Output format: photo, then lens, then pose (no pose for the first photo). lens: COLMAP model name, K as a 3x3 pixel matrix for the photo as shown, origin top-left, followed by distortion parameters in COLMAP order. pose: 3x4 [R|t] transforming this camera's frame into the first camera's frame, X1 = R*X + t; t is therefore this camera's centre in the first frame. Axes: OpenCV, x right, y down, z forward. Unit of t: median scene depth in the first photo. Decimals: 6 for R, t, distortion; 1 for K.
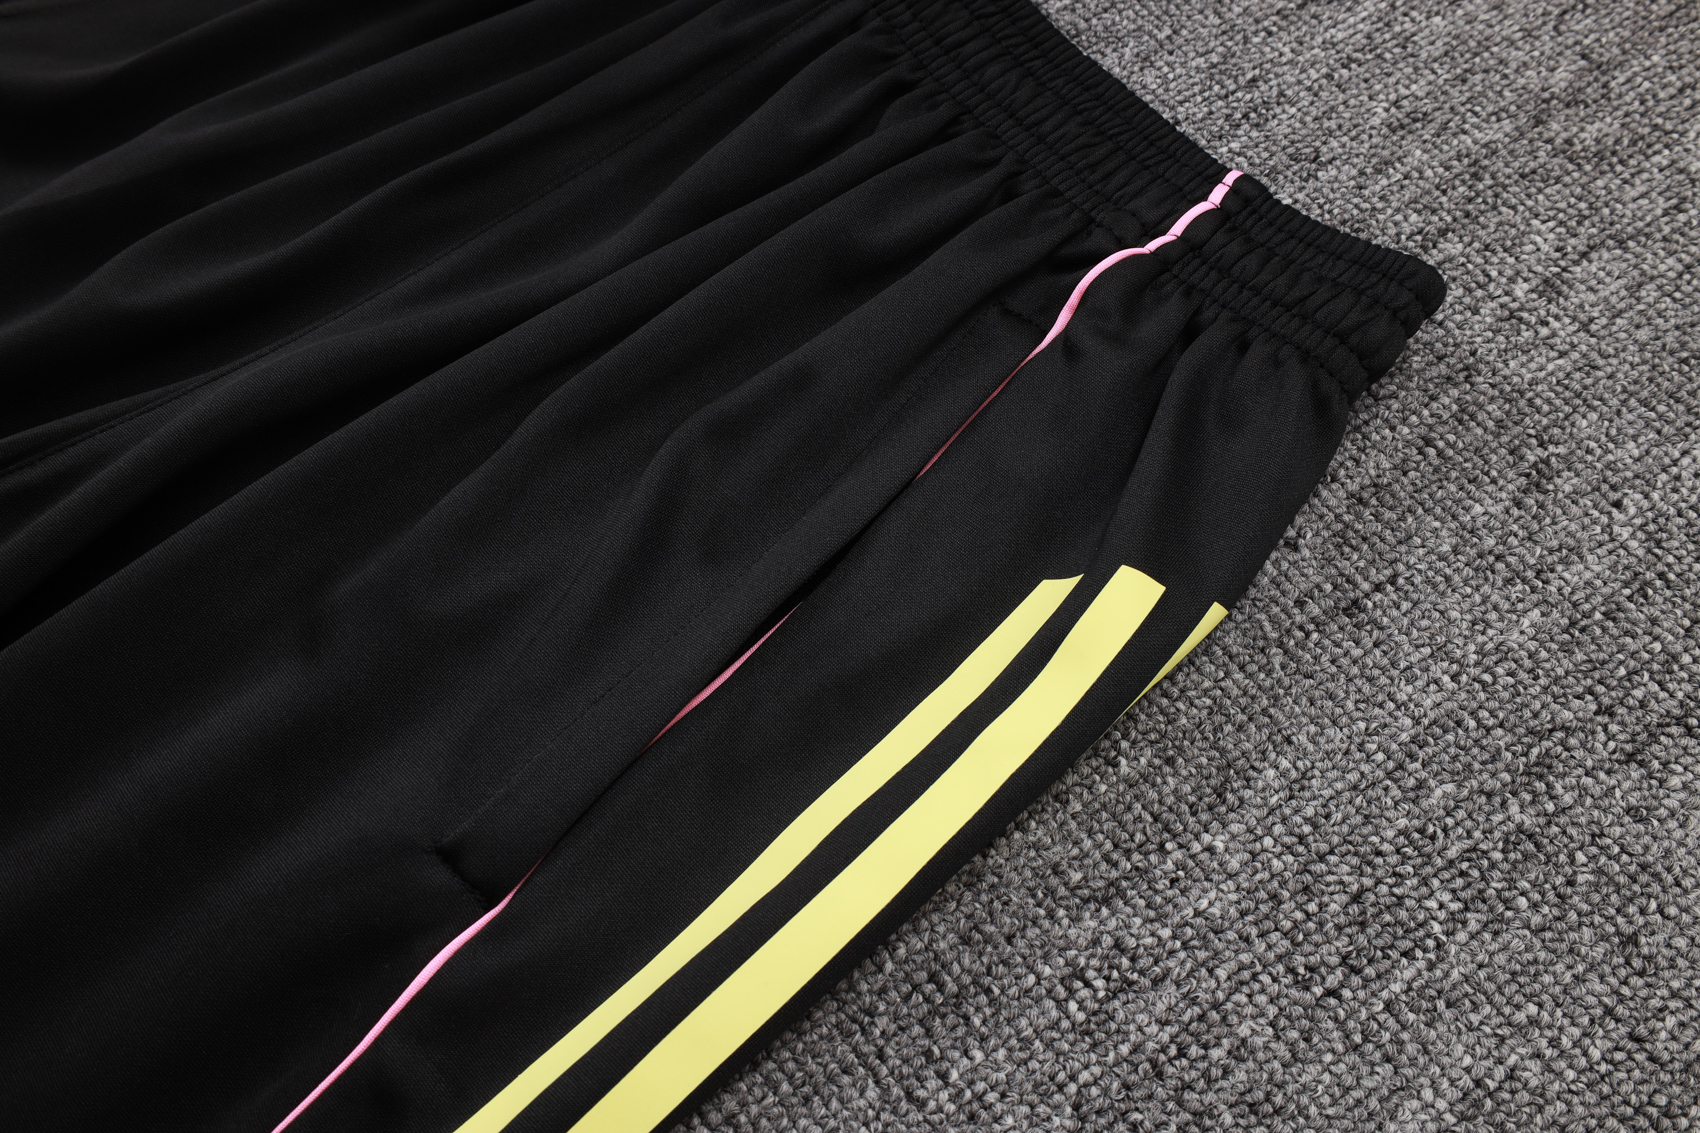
lens RADIAL K [[1829.3, 0, 850.0], [0, 1829.3, 566.5], [0, 0, 1]] dist [-0.014812, -0.011580]
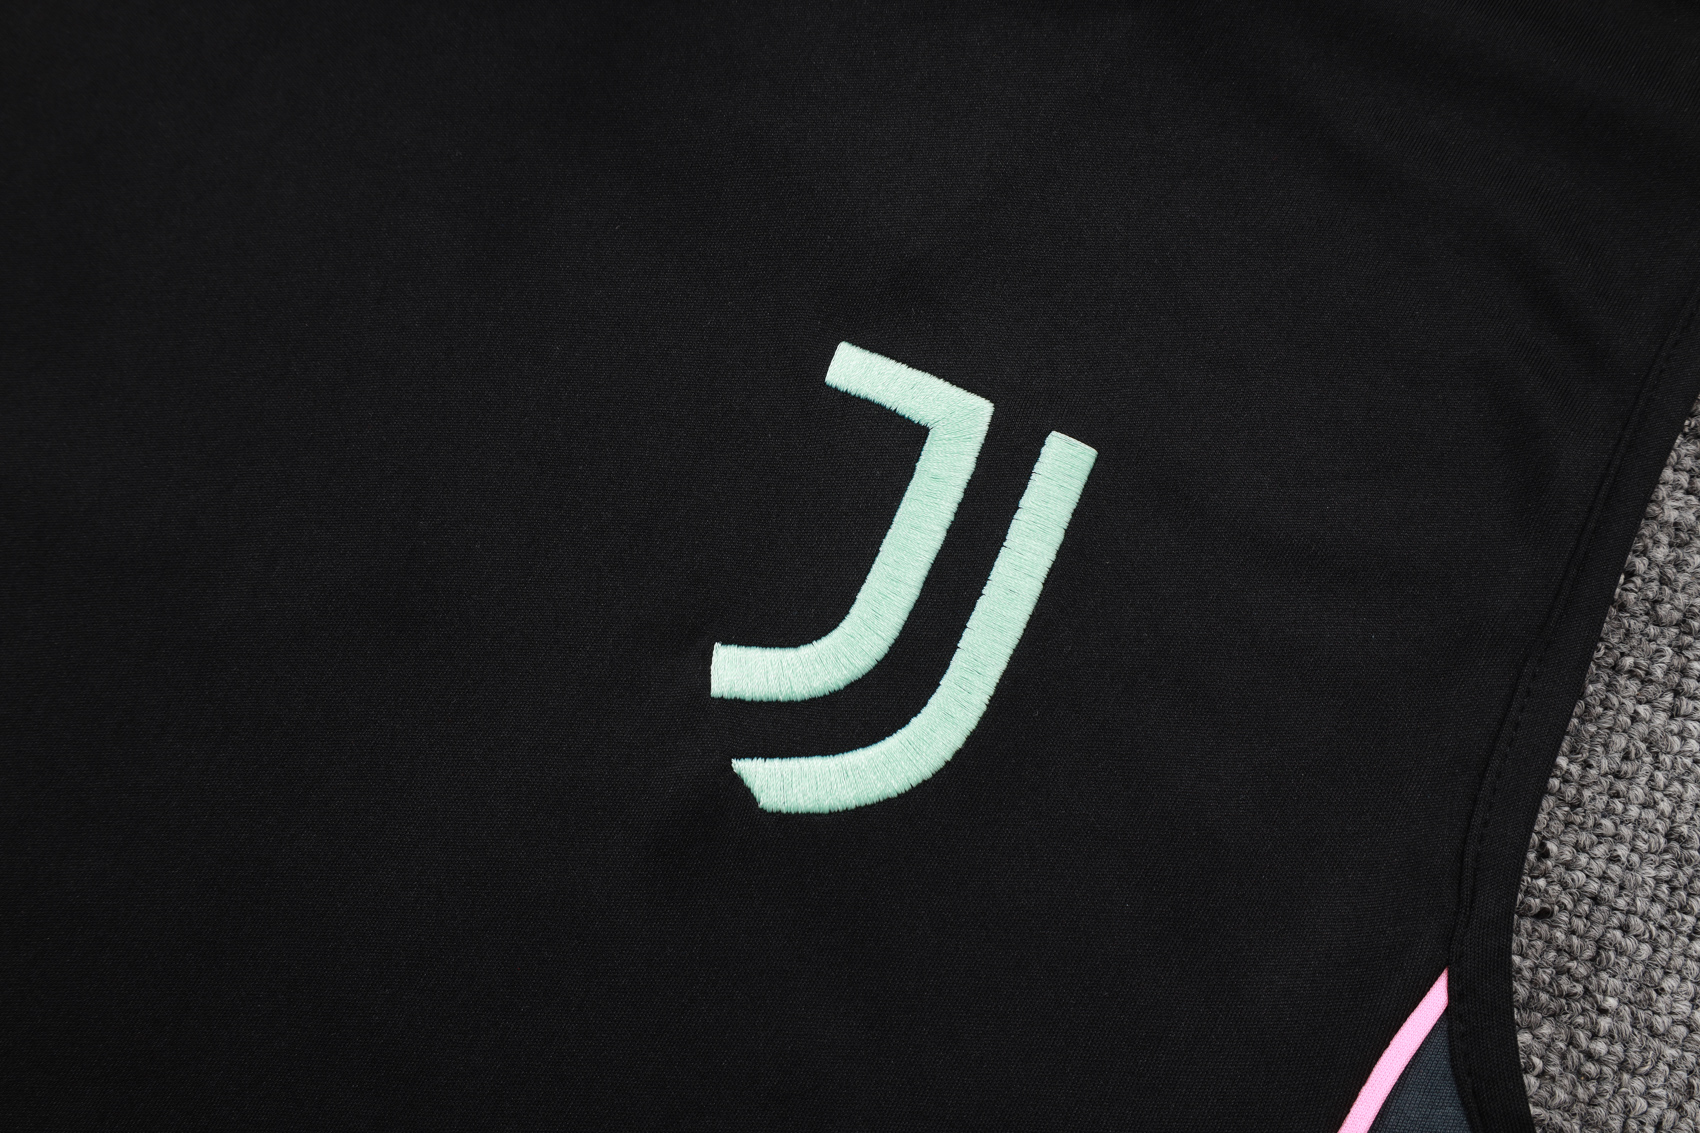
lens RADIAL K [[1733.5, 0, 884.4], [0, 1733.5, 565.8], [0, 0, 1]] dist [-0.017014, 0.002525]
pose [[0.840467, -0.532102, 0.102386, -0.203651], [0.482909, 0.821243, 0.303906, -0.164455], [-0.245793, -0.205980, 0.947184, 0.288401]]
